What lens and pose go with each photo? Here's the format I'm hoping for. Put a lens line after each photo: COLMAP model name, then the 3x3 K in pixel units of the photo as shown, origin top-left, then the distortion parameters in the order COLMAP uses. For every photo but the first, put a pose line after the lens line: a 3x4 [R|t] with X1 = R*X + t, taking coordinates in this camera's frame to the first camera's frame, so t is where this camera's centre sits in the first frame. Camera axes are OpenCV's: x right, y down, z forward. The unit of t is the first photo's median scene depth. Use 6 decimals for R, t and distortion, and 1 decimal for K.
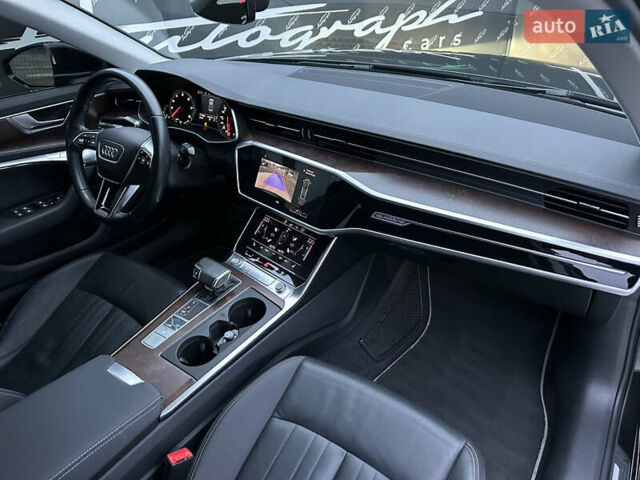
lens RADIAL K [[446.0, 0, 318.0], [0, 446.0, 259.0], [0, 0, 1]] dist [0.064466, -0.108336]
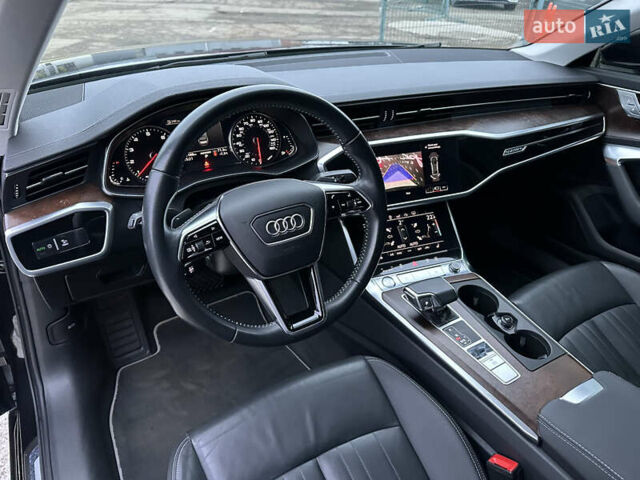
lens RADIAL K [[446.0, 0, 318.0], [0, 446.0, 259.0], [0, 0, 1]] dist [0.064466, -0.108336]
pose [[0.412917, -0.474884, 0.777165, -0.929576], [0.480617, 0.838437, 0.256966, -0.334611], [-0.773632, 0.267413, 0.574442, 0.649621]]
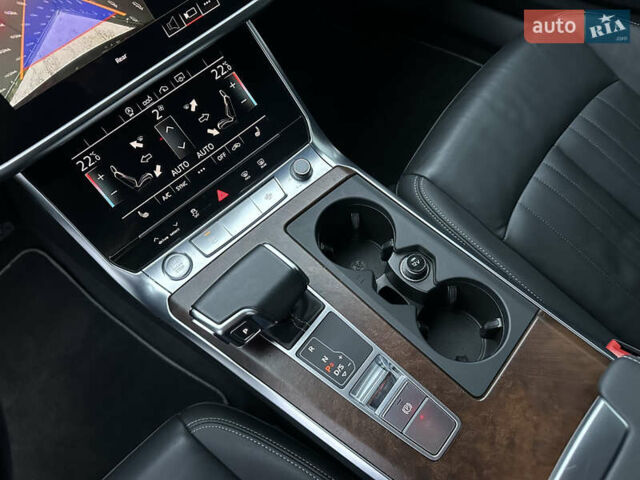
lens RADIAL K [[446.0, 0, 318.0], [0, 446.0, 259.0], [0, 0, 1]] dist [0.064466, -0.108336]
pose [[0.096822, -0.890749, 0.444063, -0.370319], [0.653011, 0.393558, 0.647061, -0.191329], [-0.751133, 0.227328, 0.619775, 0.694164]]
